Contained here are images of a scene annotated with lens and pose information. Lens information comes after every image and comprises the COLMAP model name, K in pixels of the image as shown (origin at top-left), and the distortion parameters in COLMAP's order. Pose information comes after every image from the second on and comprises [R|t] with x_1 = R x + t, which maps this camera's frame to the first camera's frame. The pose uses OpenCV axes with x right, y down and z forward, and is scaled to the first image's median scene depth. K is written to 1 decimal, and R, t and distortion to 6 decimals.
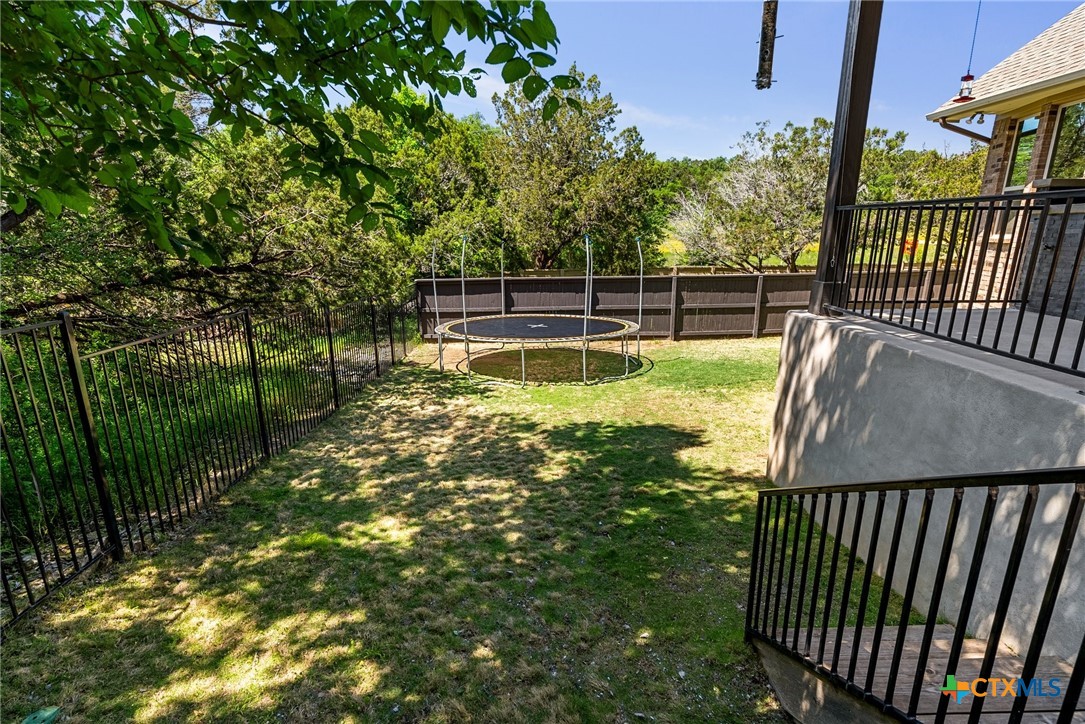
lens RADIAL K [[521.4, 0, 542.5], [0, 521.4, 362.0], [0, 0, 1]] dist [0.000263, -0.000122]
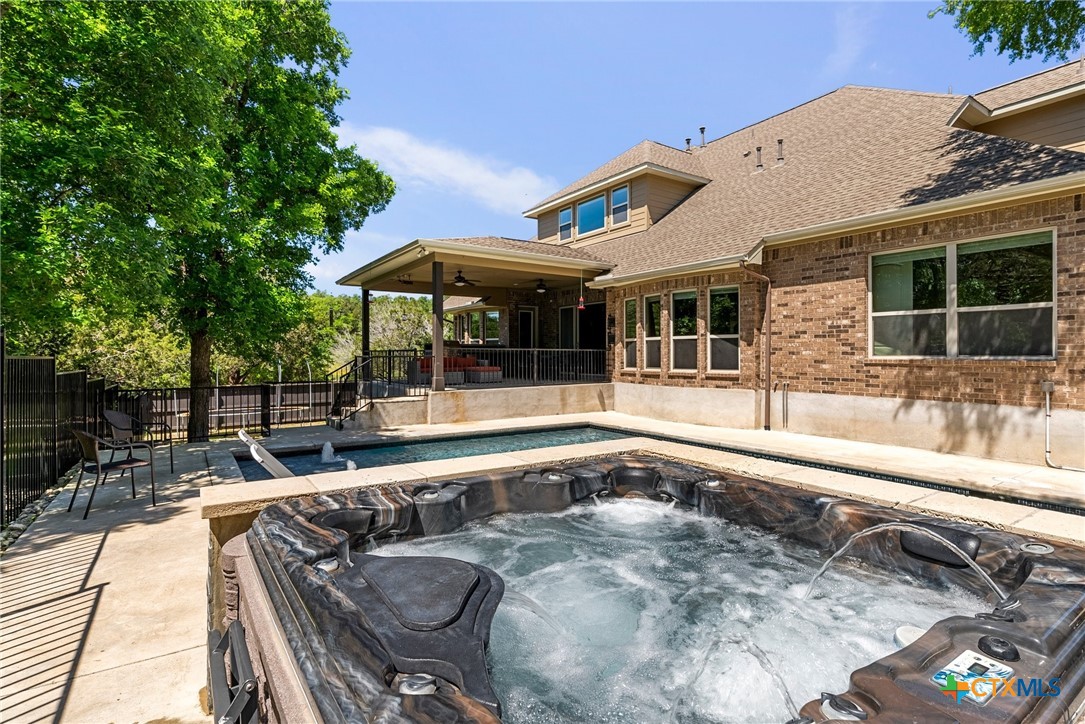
lens RADIAL K [[521.4, 0, 542.5], [0, 521.4, 362.0], [0, 0, 1]] dist [0.000263, -0.000122]
pose [[0.833621, -0.011520, 0.552217, -0.097519], [0.140028, 0.971528, -0.191118, 0.158525], [-0.534293, 0.236645, 0.811499, -0.643754]]
